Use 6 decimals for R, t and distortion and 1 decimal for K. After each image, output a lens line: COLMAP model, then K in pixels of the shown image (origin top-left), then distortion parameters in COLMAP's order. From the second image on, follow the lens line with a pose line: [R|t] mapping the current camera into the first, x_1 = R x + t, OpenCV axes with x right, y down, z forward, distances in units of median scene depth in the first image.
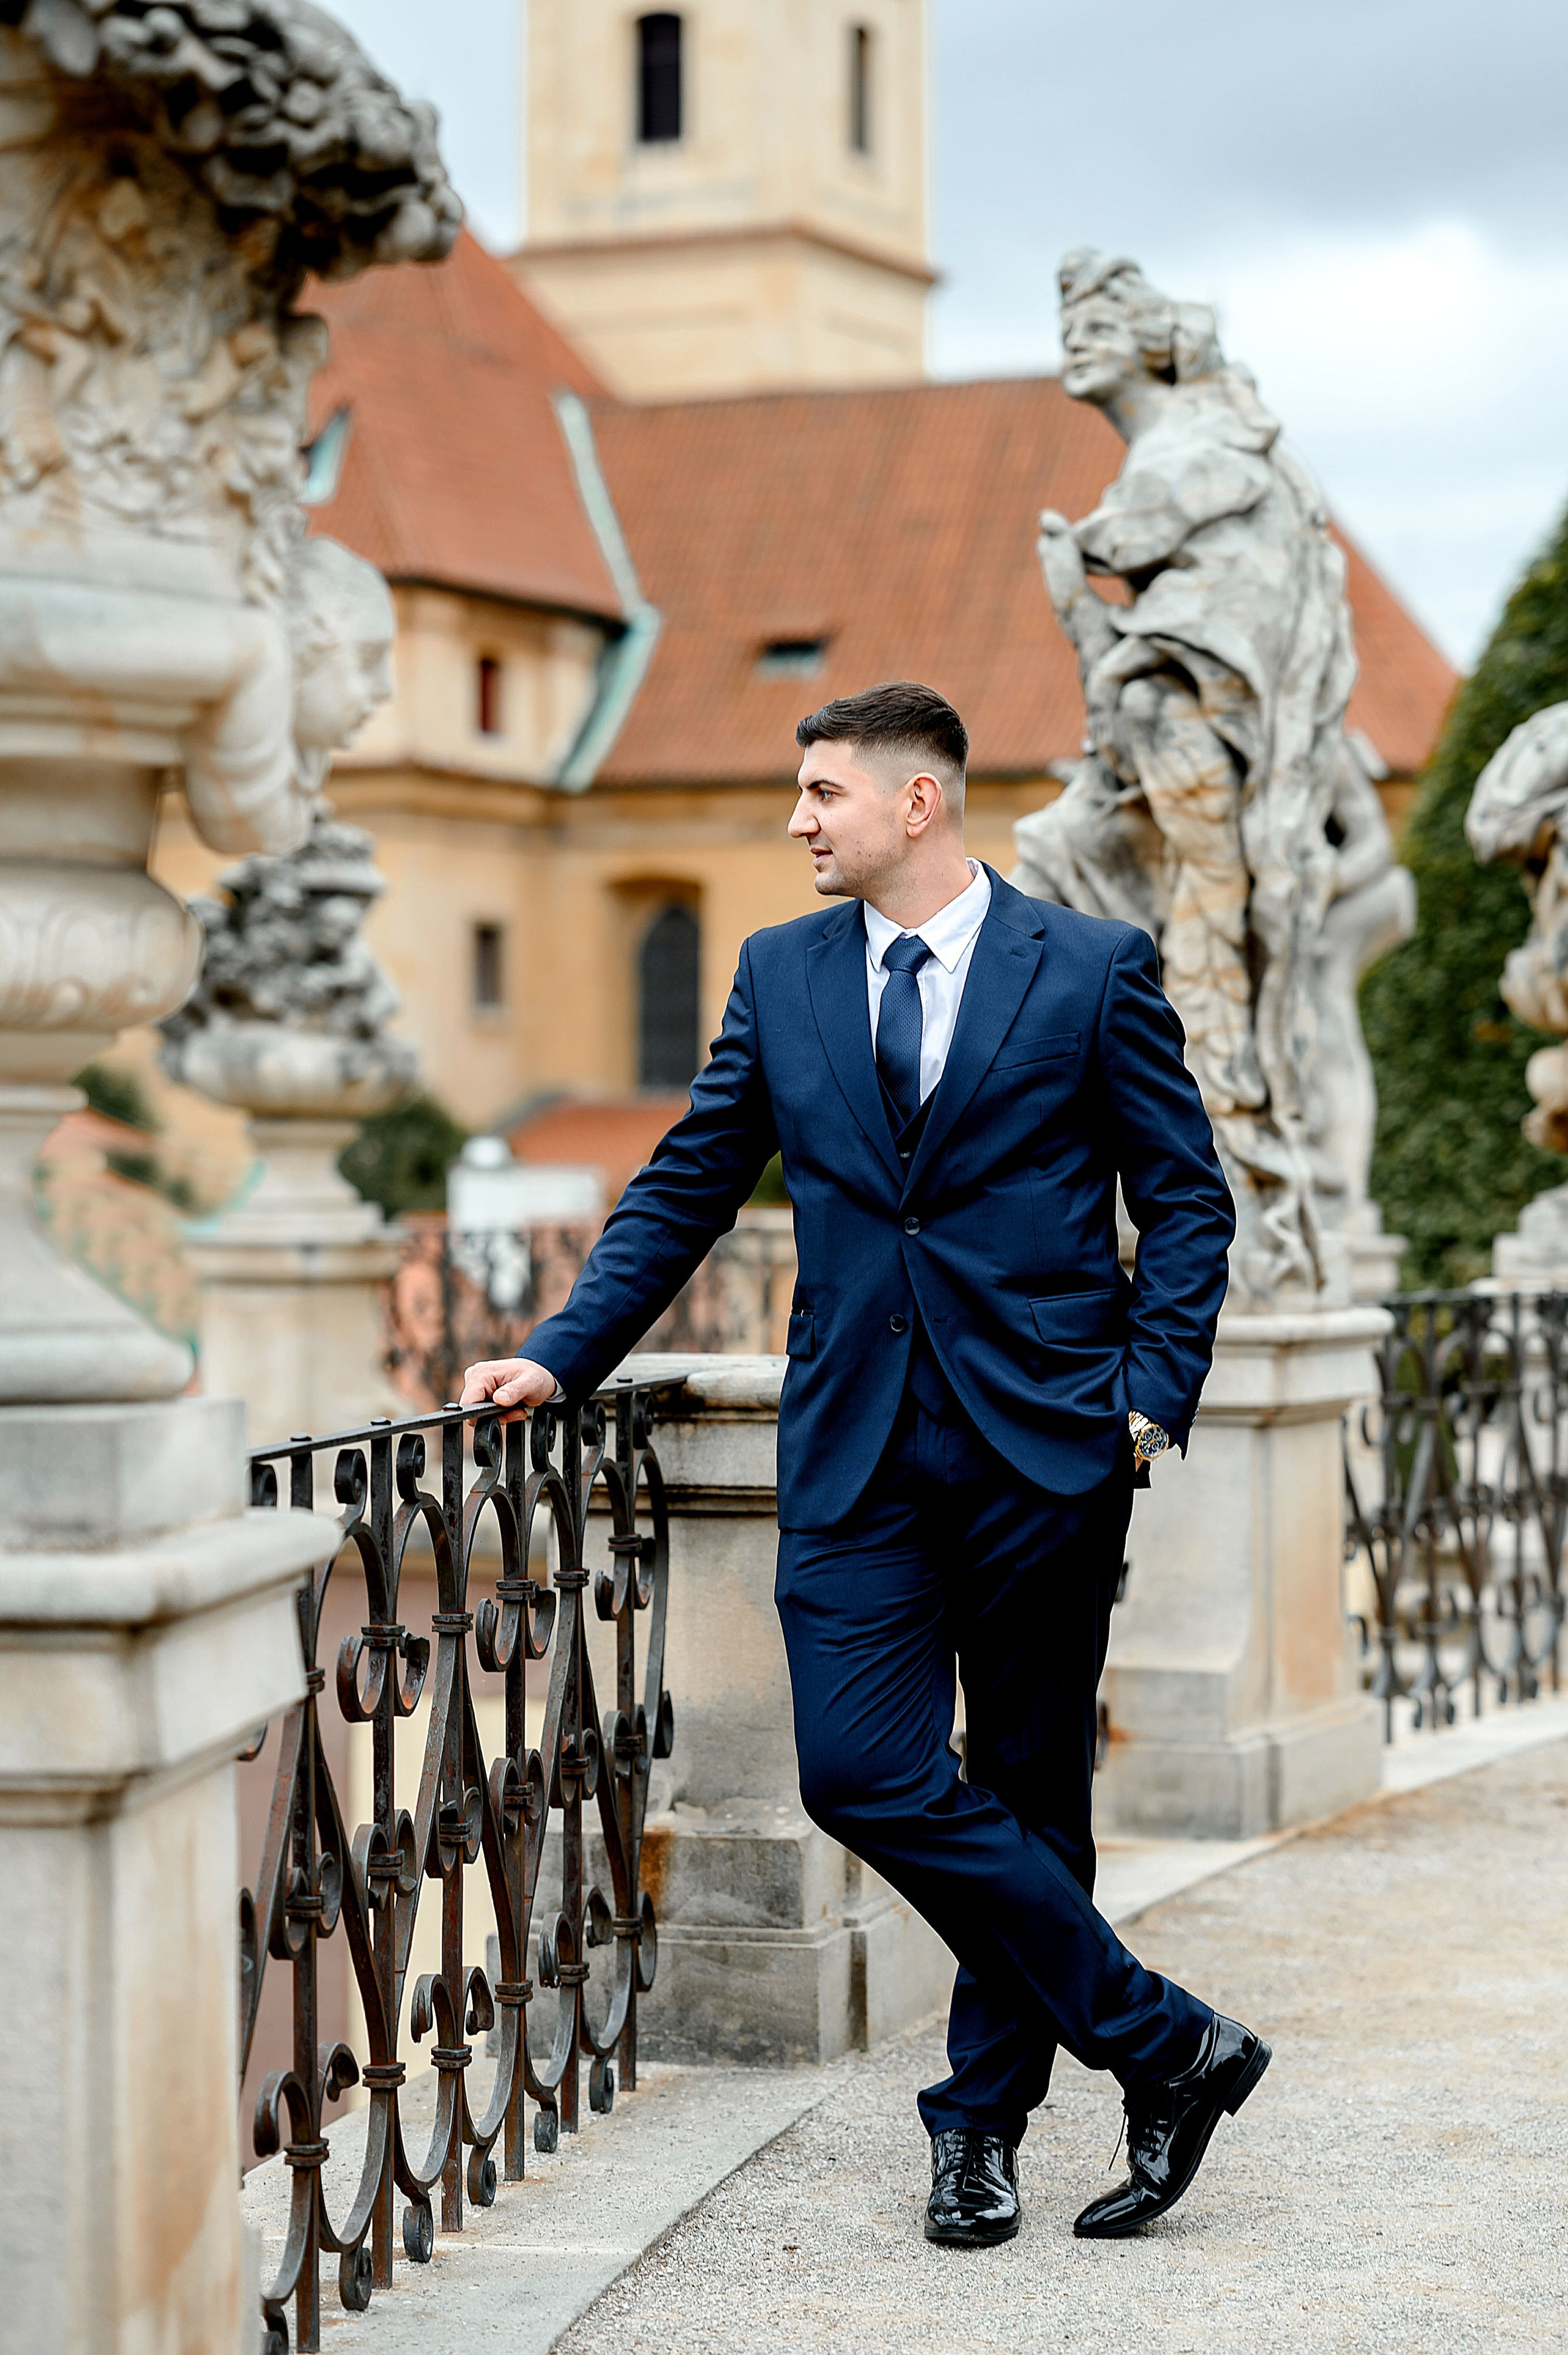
lens RADIAL K [[5614.5, 0, 784.0], [0, 5614.5, 1177.5], [0, 0, 1]] dist [-0.125464, 0.528106]
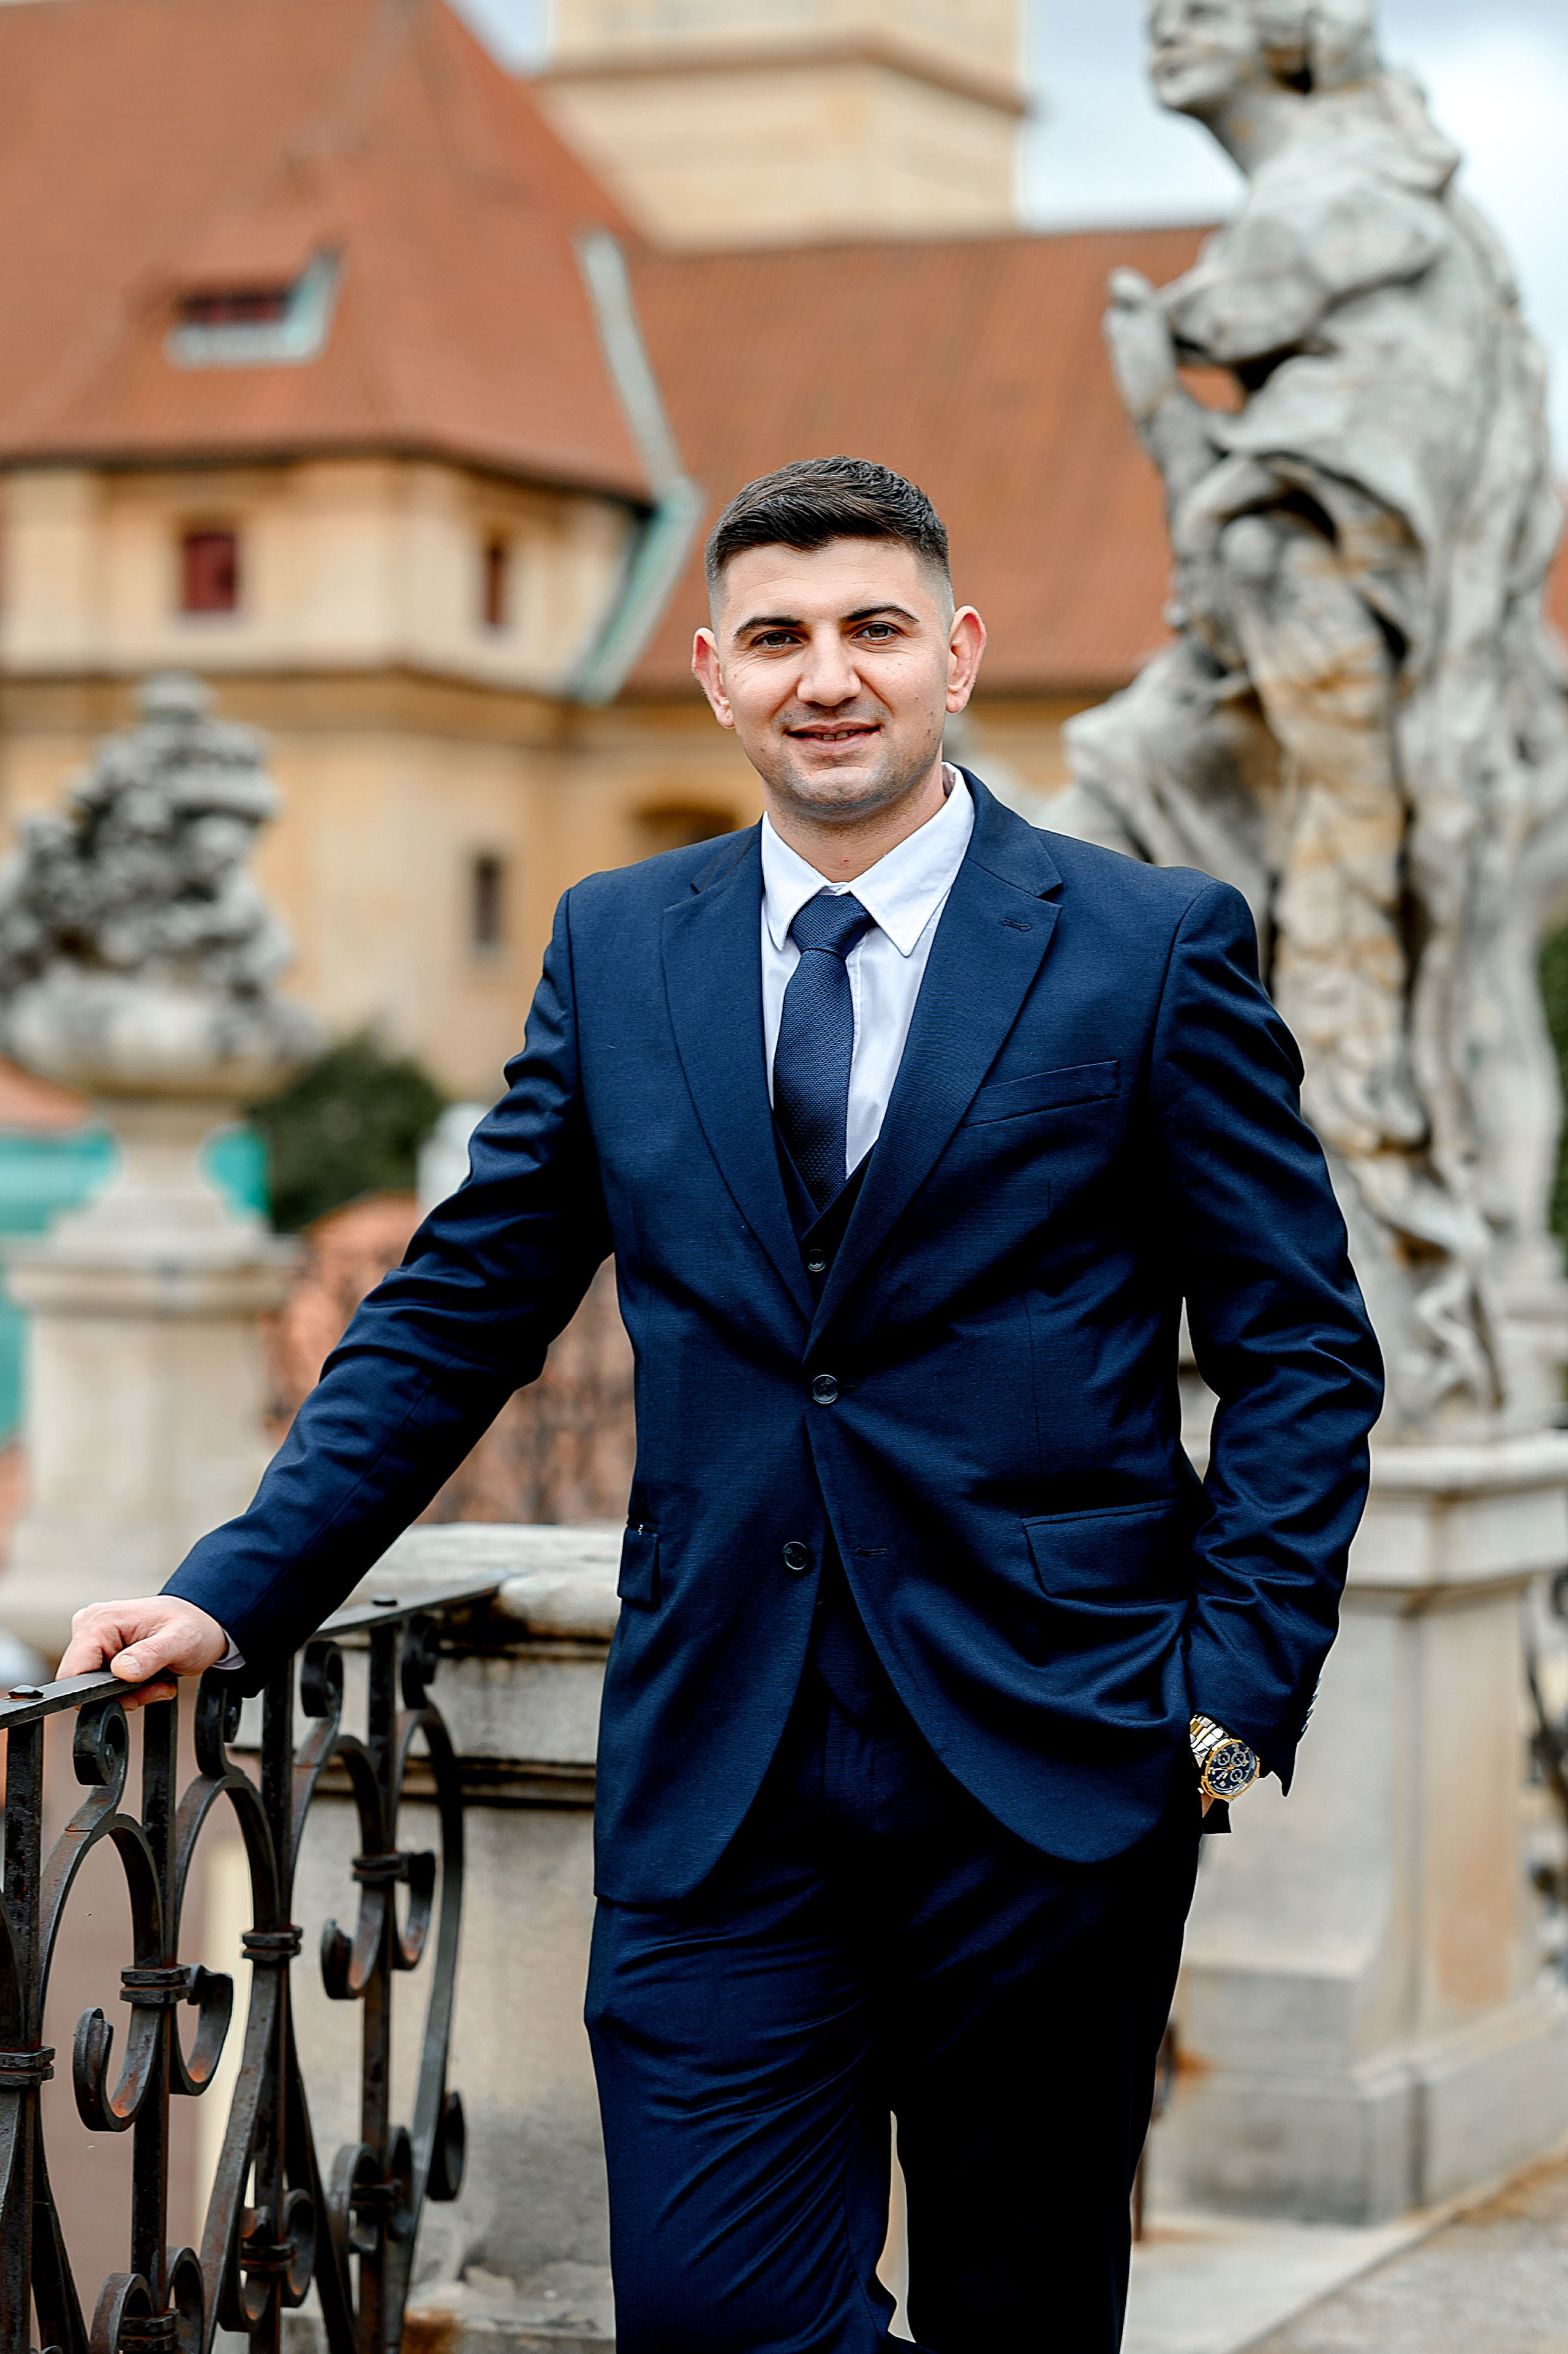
lens RADIAL K [[5829.6, 0, 786.0], [0, 5829.6, 1262.4], [0, 0, 1]] dist [-0.059796, -0.369283]
pose [[0.999677, 0.016290, -0.019522, 0.027184], [-0.015831, 0.999600, 0.023438, -0.016736], [0.019896, -0.023122, 0.999535, 0.353416]]
